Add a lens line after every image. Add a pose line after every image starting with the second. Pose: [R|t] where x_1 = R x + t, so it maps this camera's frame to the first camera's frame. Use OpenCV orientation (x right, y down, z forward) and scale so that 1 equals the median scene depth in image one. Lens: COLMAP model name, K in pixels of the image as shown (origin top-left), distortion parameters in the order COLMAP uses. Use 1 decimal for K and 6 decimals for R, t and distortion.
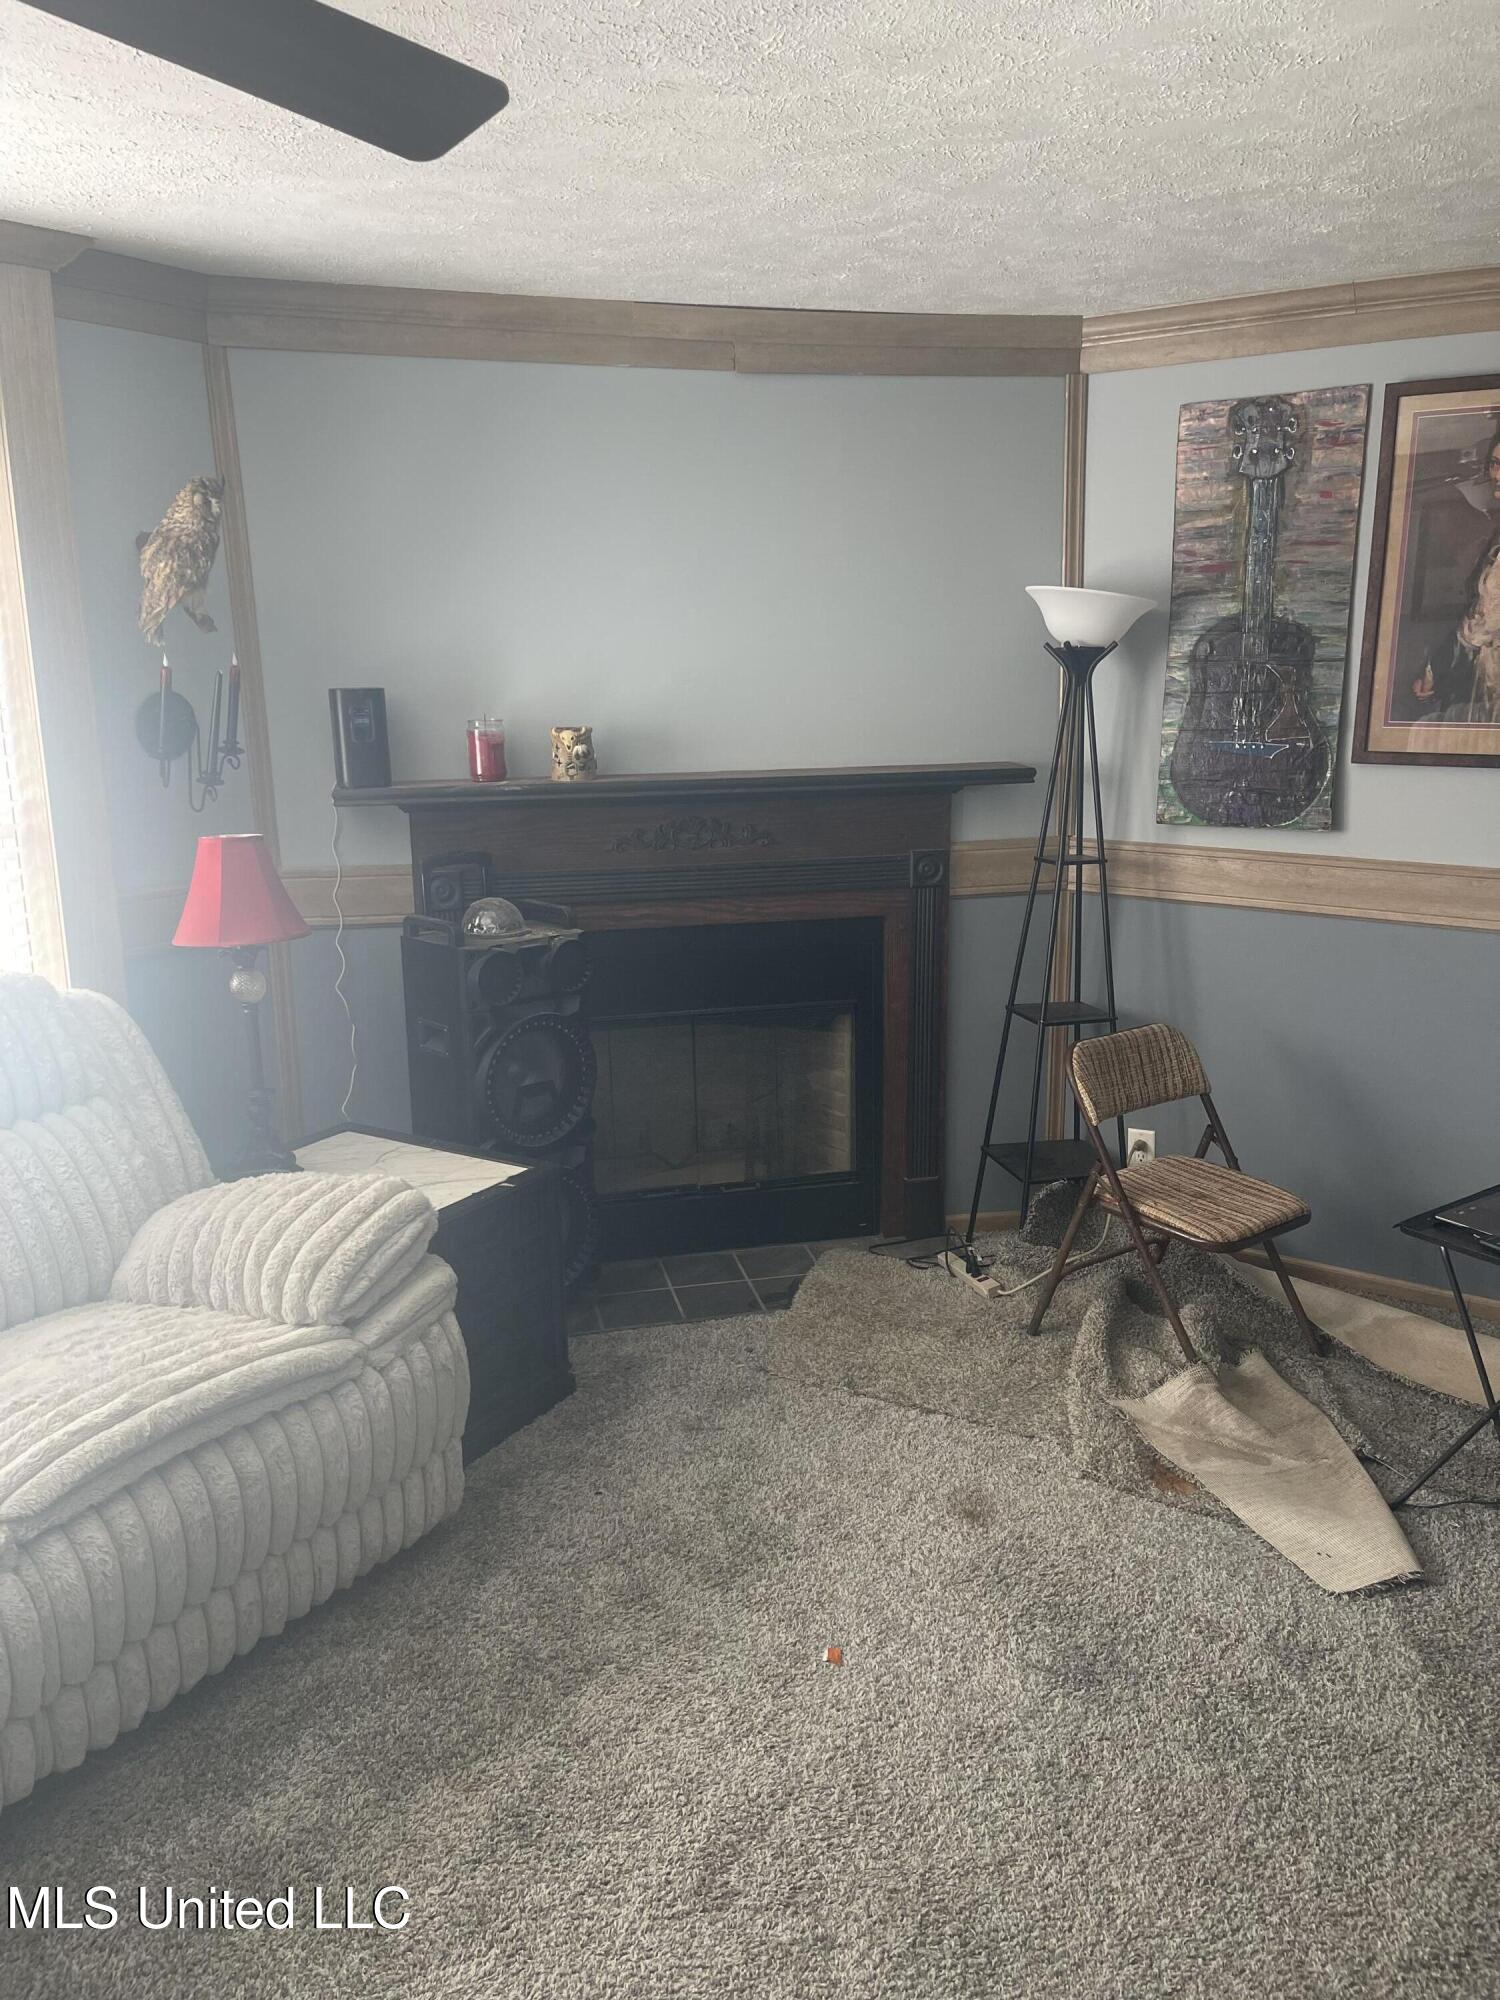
lens RADIAL K [[1508.0, 0, 750.0], [0, 1508.0, 1000.0], [0, 0, 1]] dist [0.078726, -0.076982]
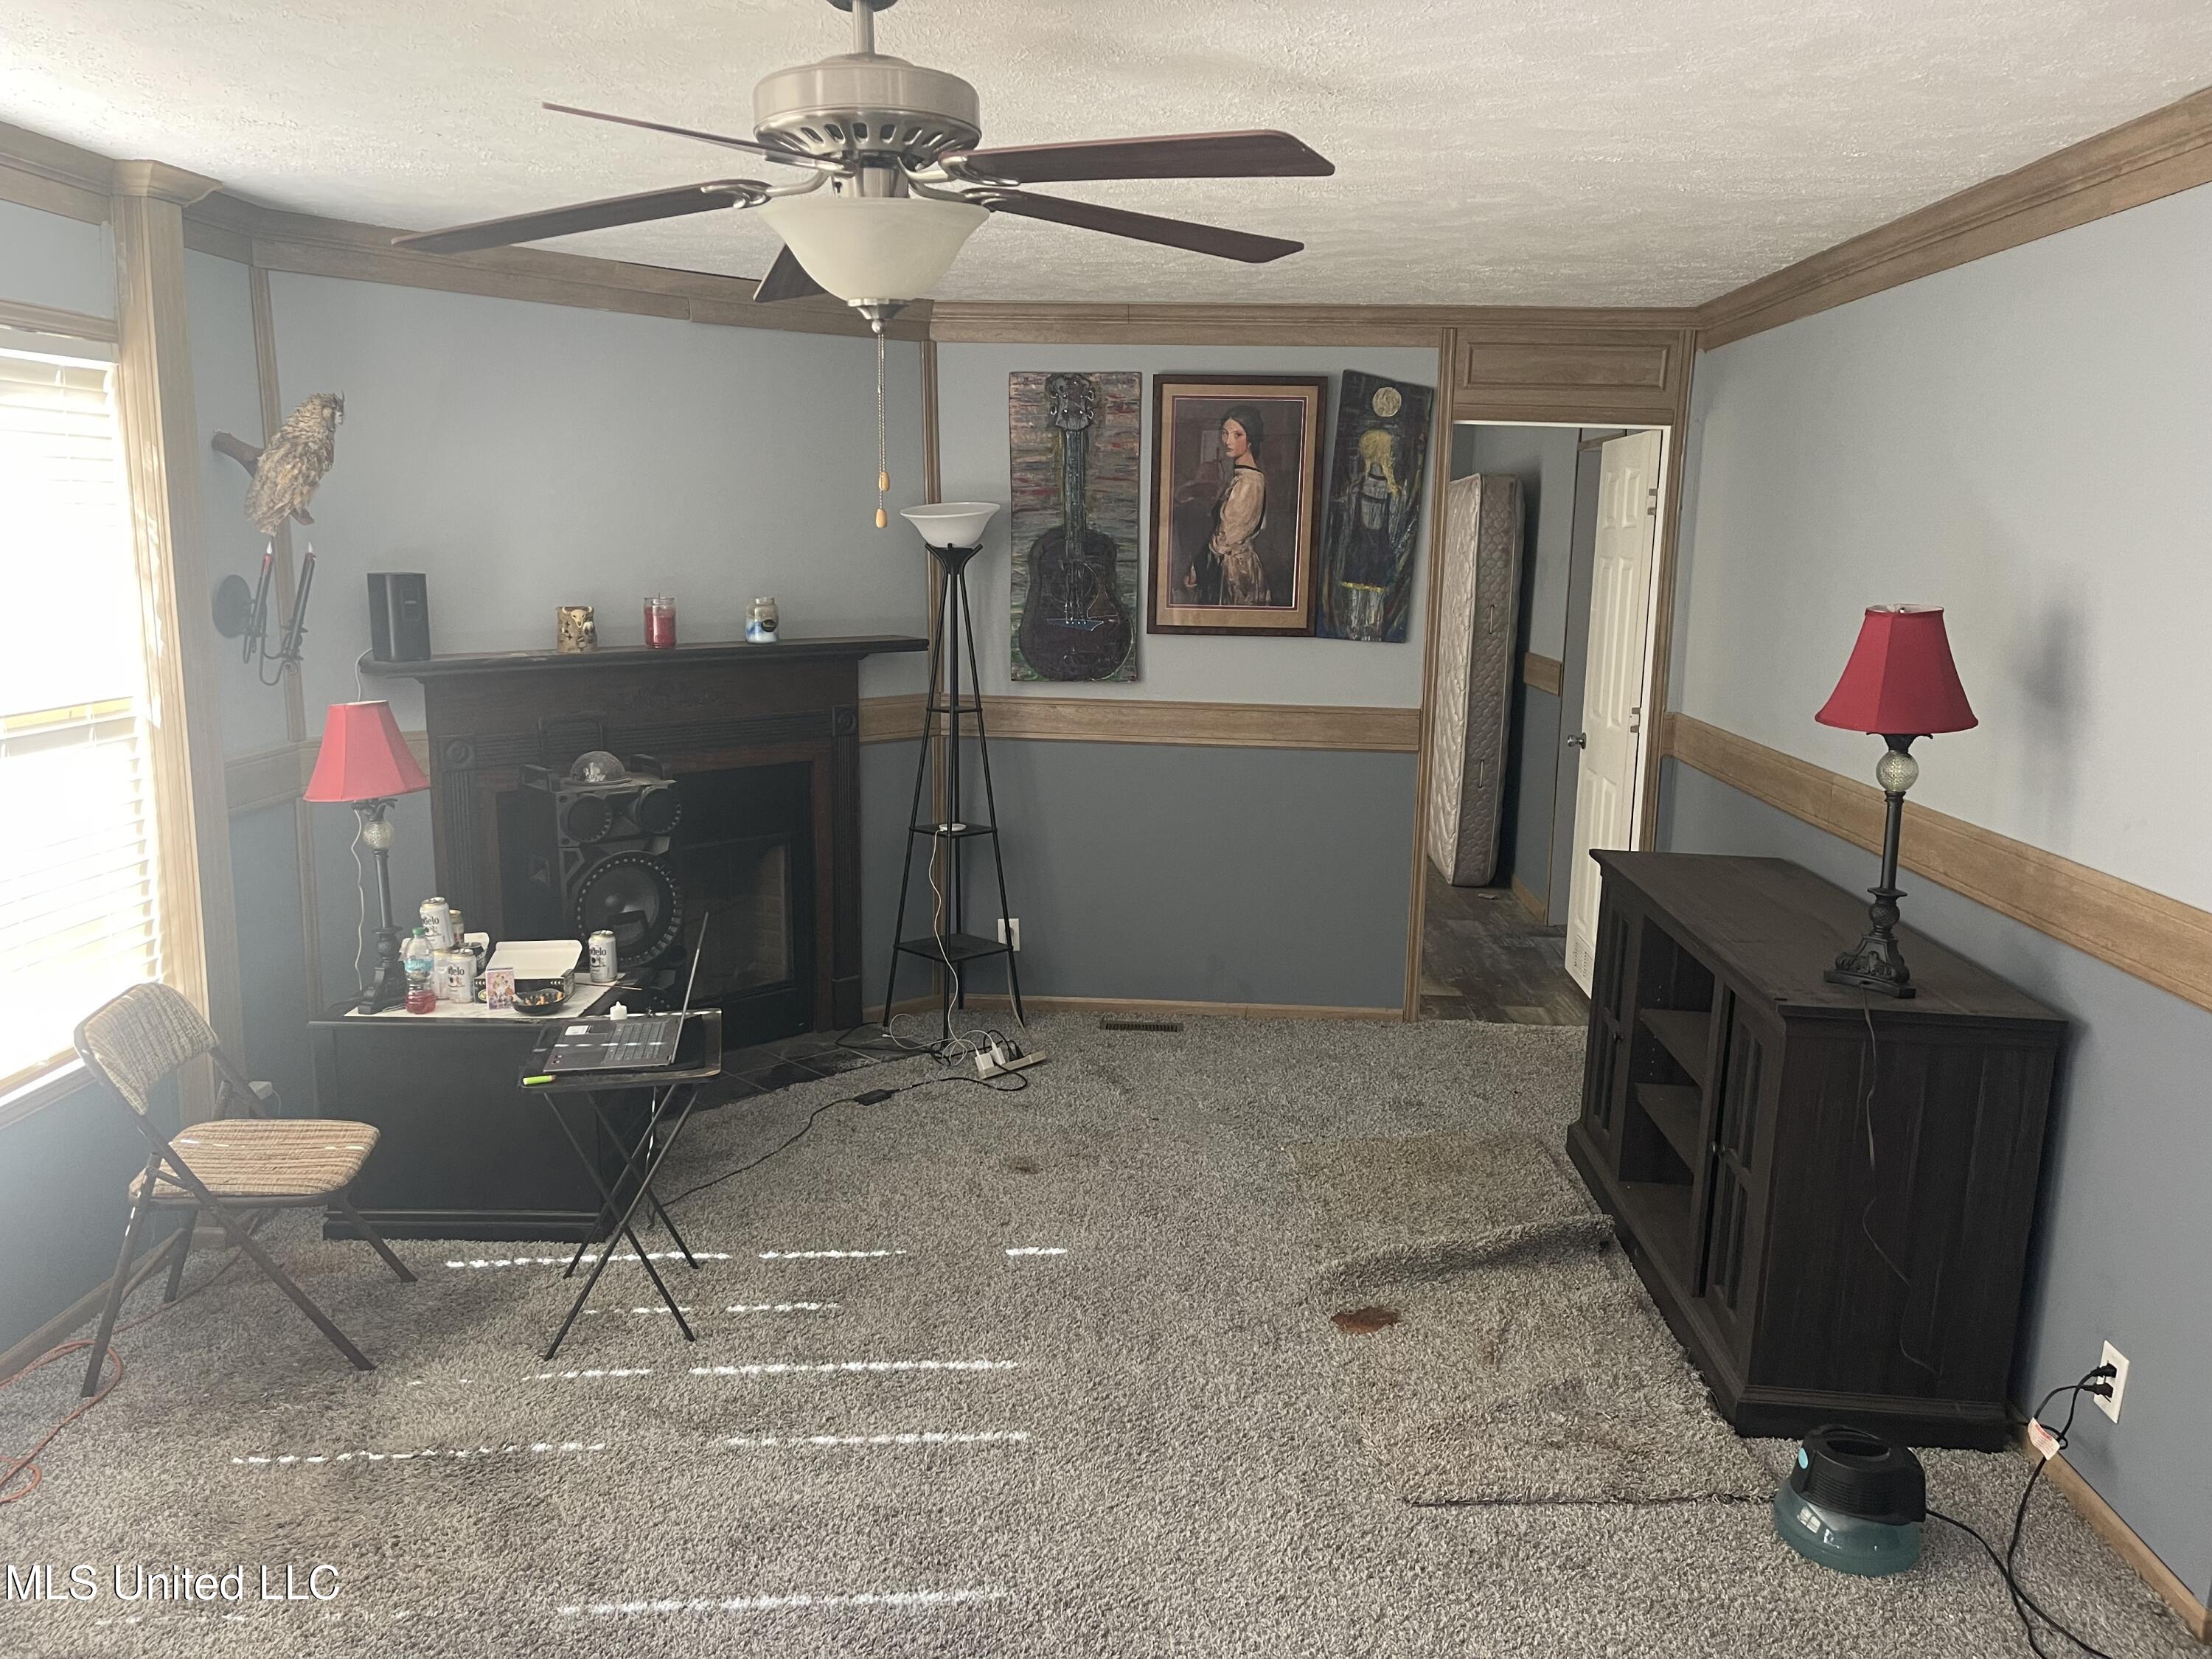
lens RADIAL K [[1667.8, 0, 1106.0], [0, 1667.8, 829.5], [0, 0, 1]] dist [0.078726, -0.076982]
pose [[0.866212, -0.068361, 0.494978, -0.413099], [0.091979, 0.995484, -0.023479, 0.057656], [-0.491137, 0.065865, 0.868588, -0.310375]]
